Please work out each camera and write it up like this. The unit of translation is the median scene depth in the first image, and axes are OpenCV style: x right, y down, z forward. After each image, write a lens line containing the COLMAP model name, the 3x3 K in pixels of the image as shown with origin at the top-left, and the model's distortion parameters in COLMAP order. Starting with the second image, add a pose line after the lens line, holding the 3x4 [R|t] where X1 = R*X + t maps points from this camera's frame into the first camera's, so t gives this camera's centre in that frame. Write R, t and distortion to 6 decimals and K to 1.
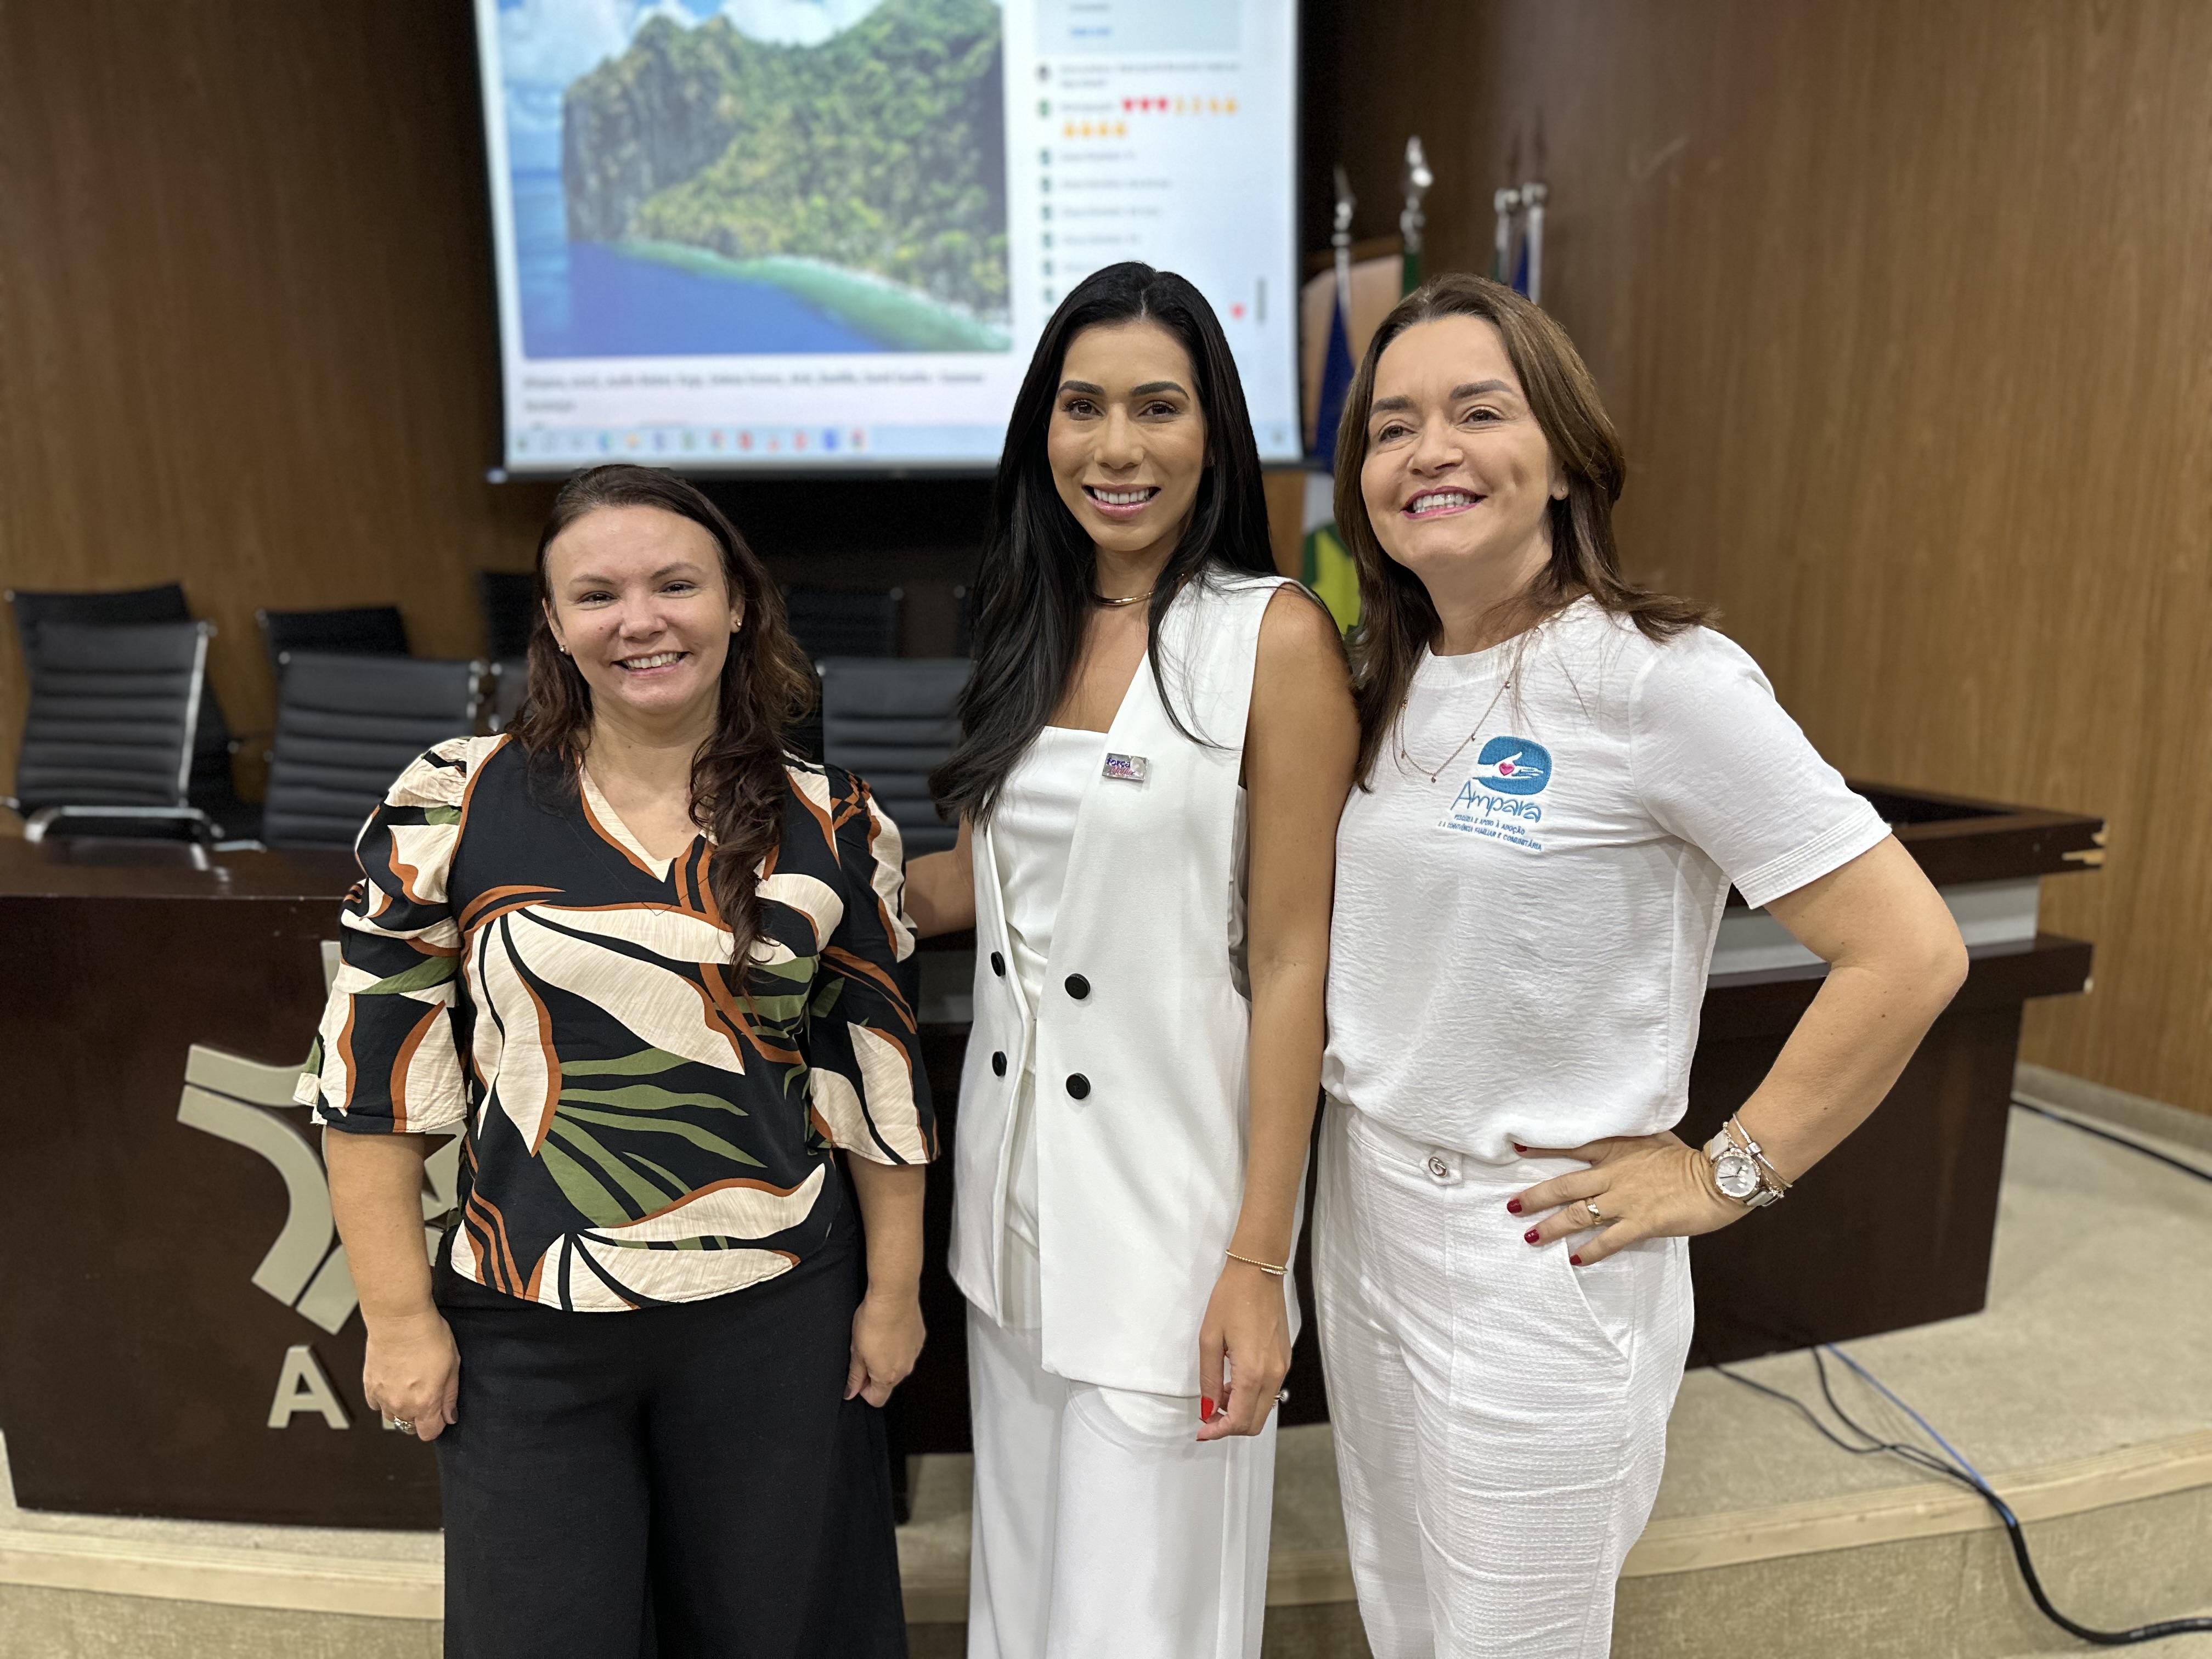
lens RADIAL K [[1547.7, 0, 1112.6], [0, 1547.7, 839.5], [0, 0, 1]] dist [0.056393, -0.065787]
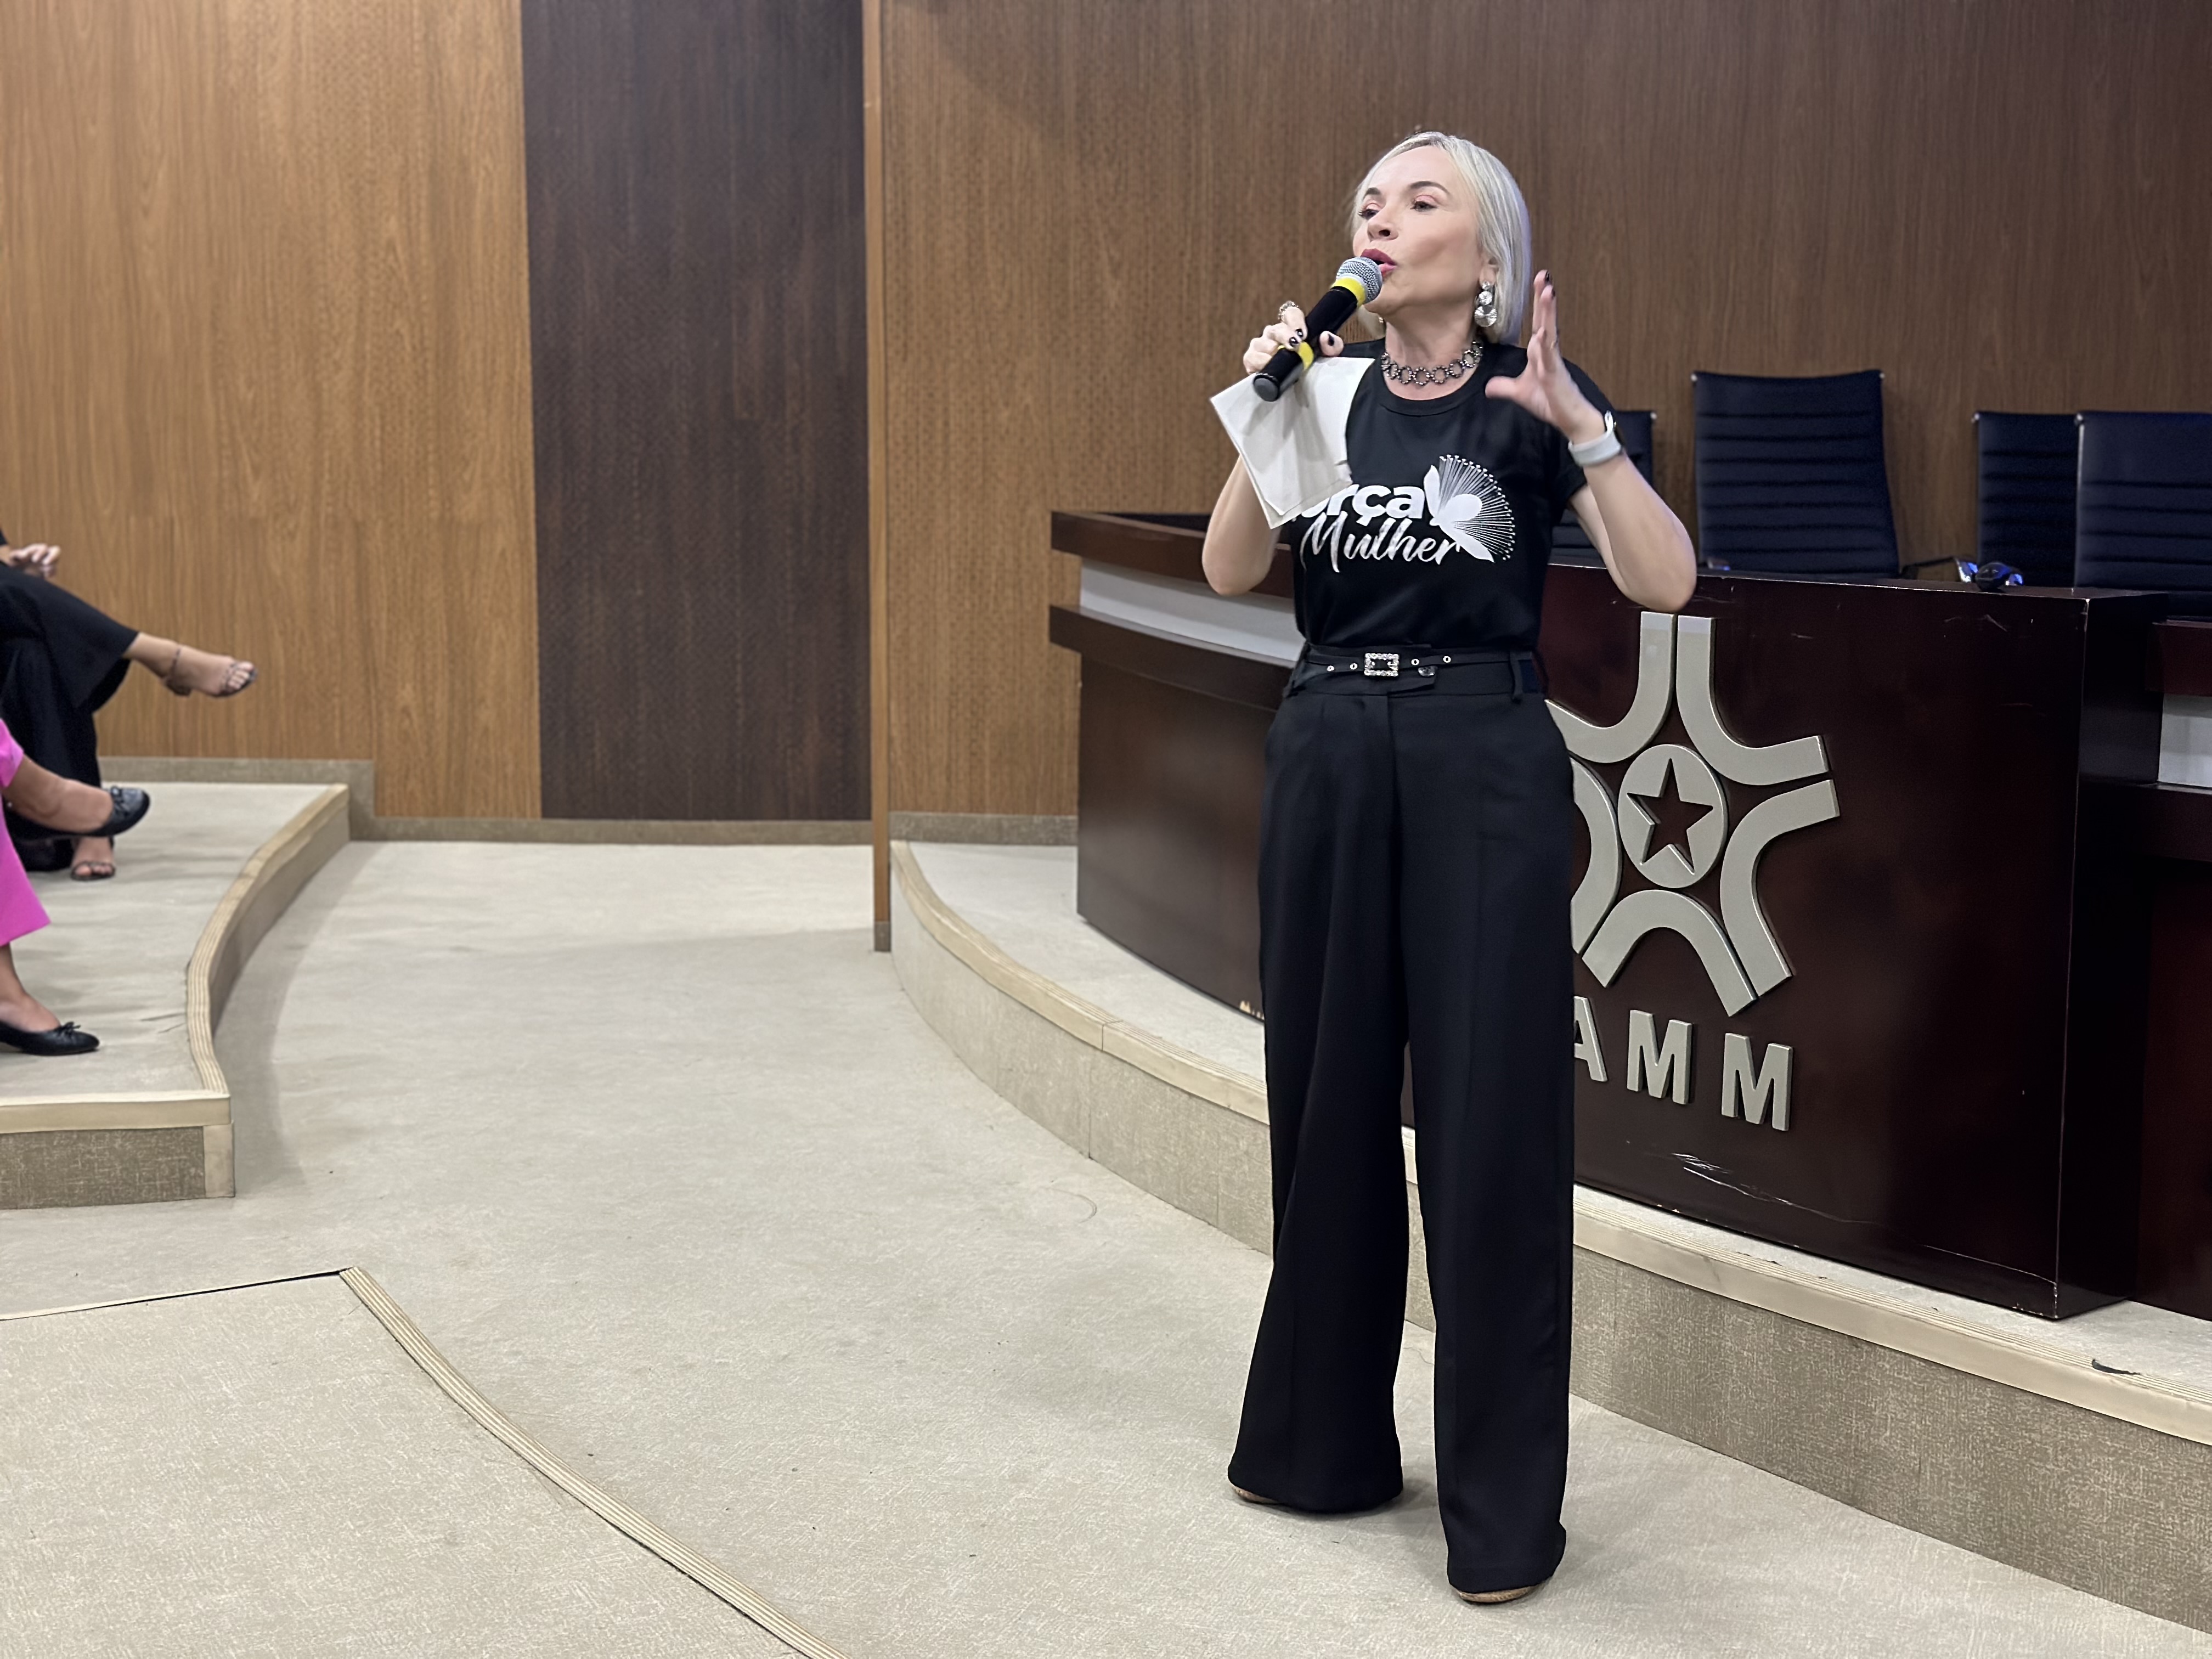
lens RADIAL K [[3076.5, 0, 1124.6], [0, 3076.5, 836.3], [0, 0, 1]] dist [0.128656, 0.000000]
pose [[0.623623, 0.132887, -0.770348, 0.907333], [-0.178370, 0.983639, 0.025283, 0.216250], [0.761104, 0.121640, 0.637122, -0.608700]]
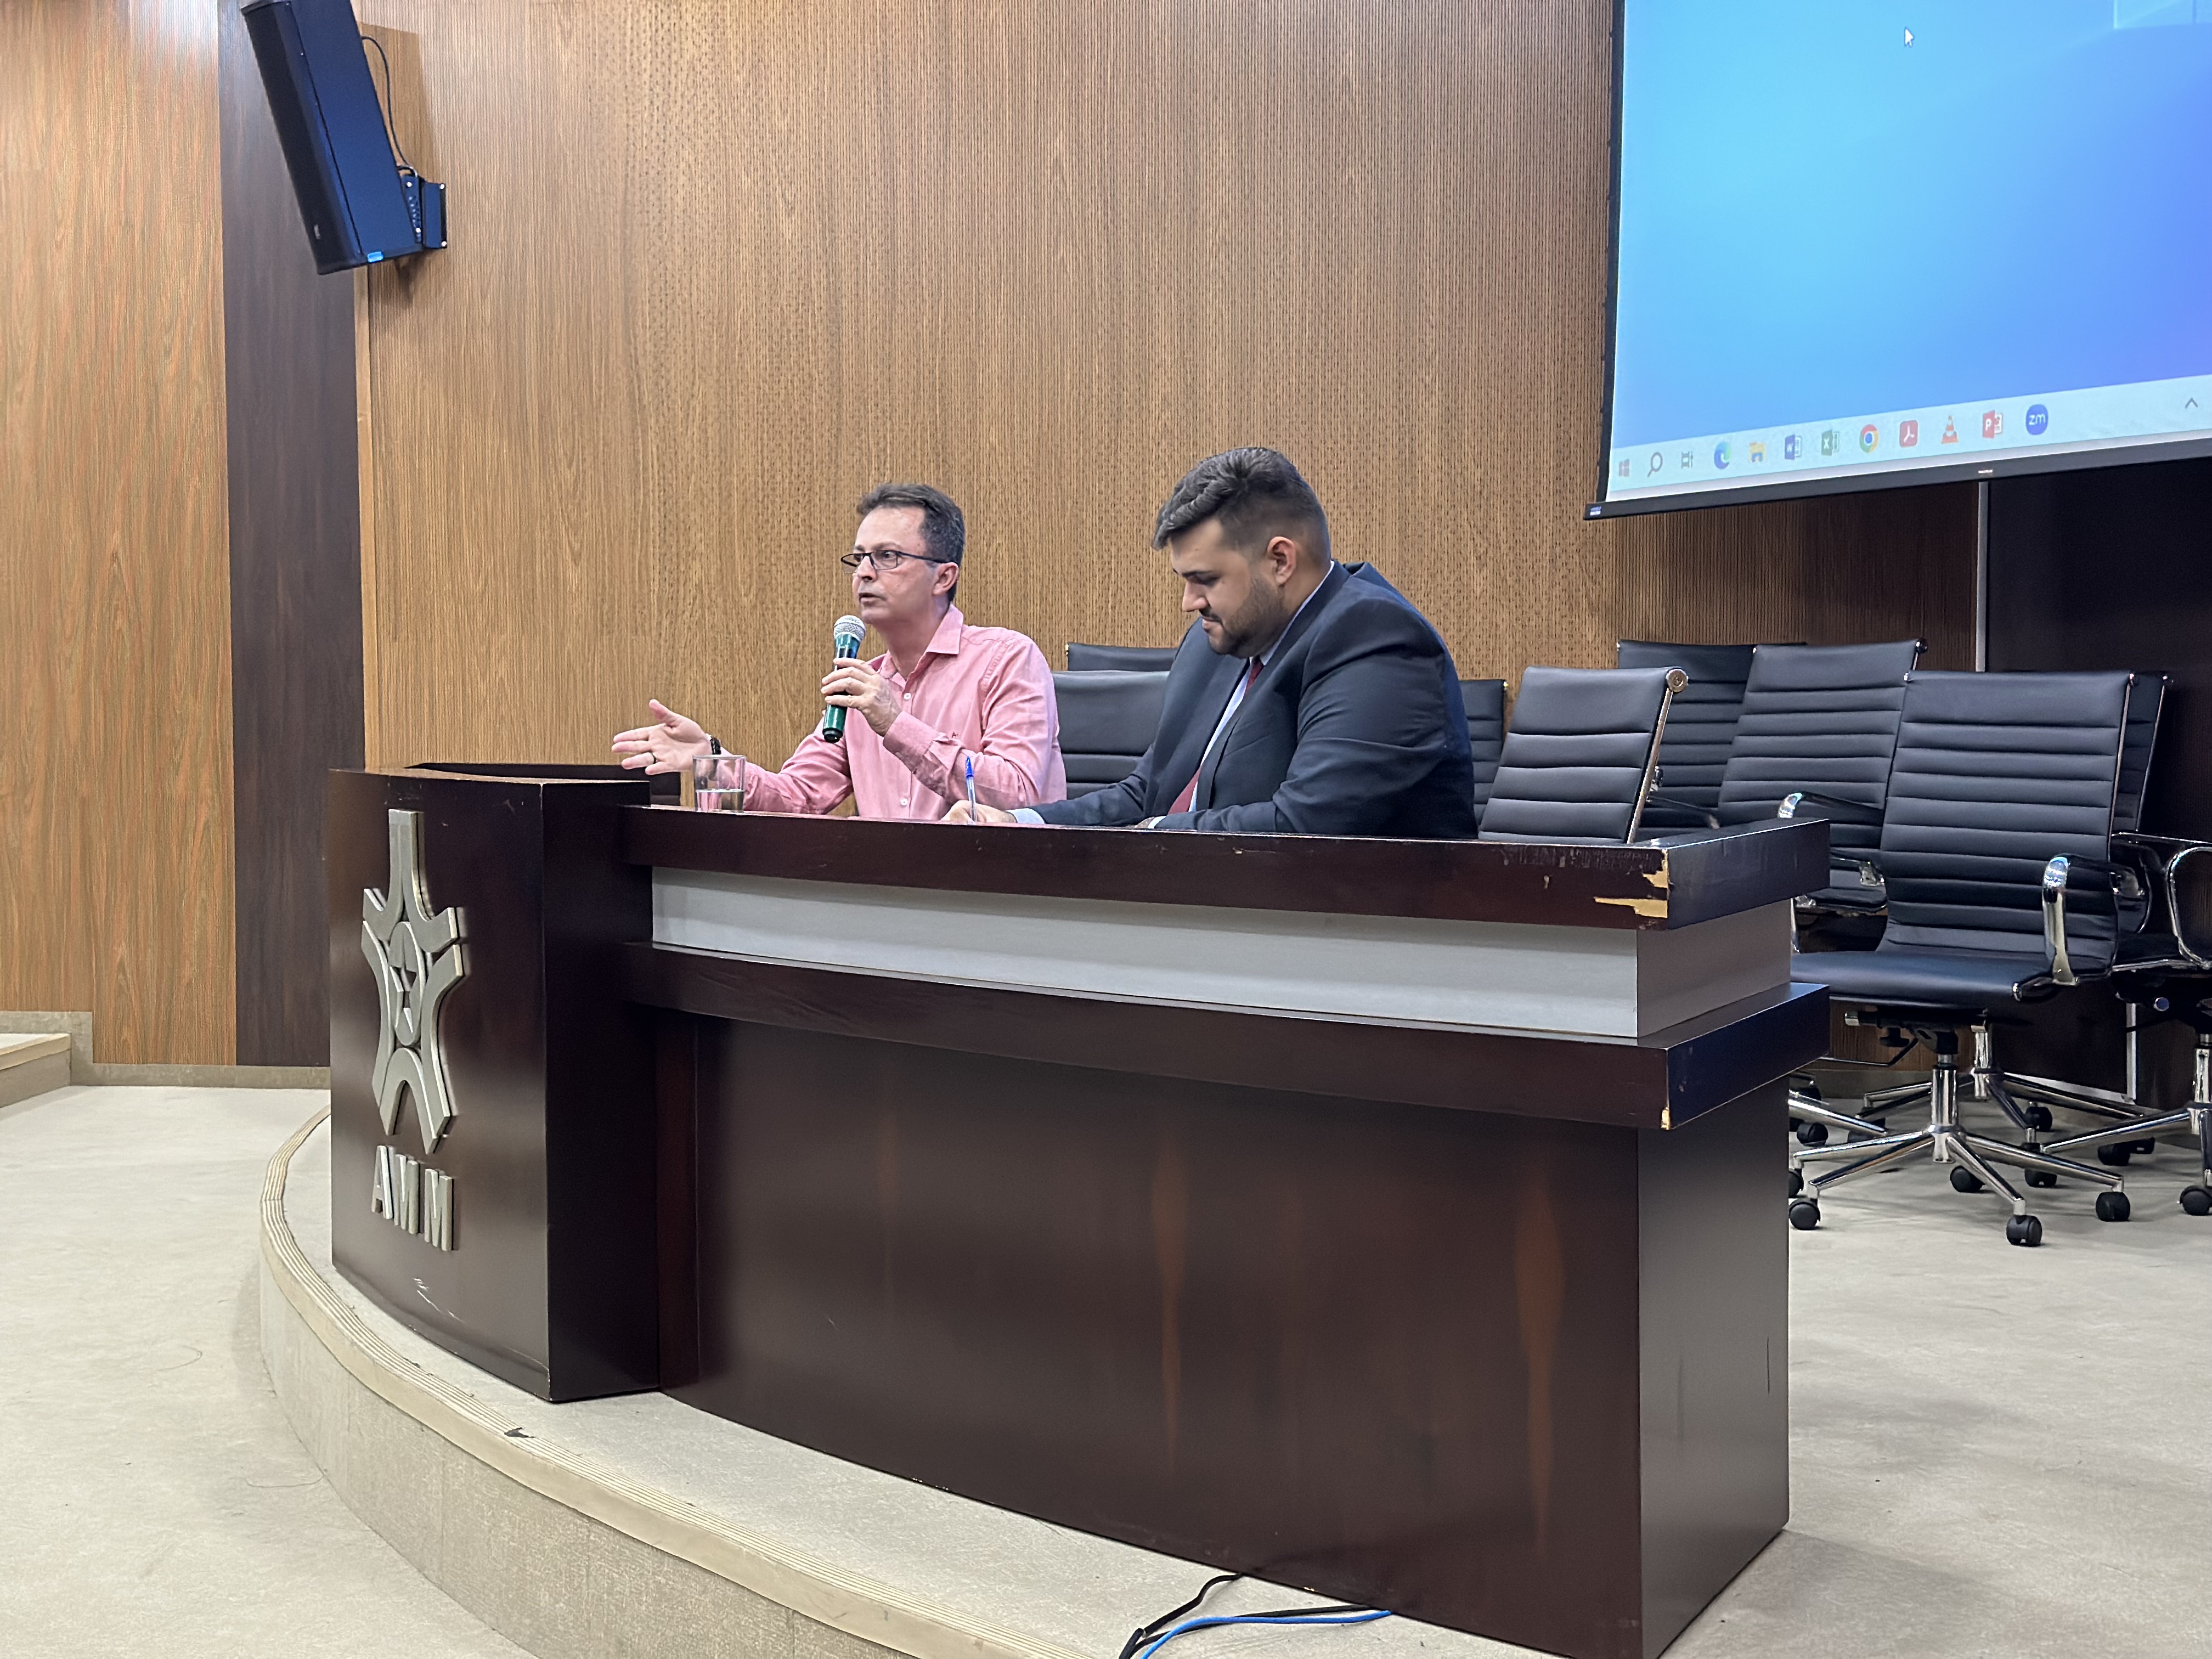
lens RADIAL K [[3076.5, 0, 1079.1], [0, 3076.5, 854.4], [0, 0, 1]] dist [0.128656, 0.000000]
pose [[0.497749, 0.052740, -0.865716, 1.867346], [-0.186938, 0.981213, -0.047705, 0.110934], [0.846936, 0.185580, 0.498257, 0.196870]]
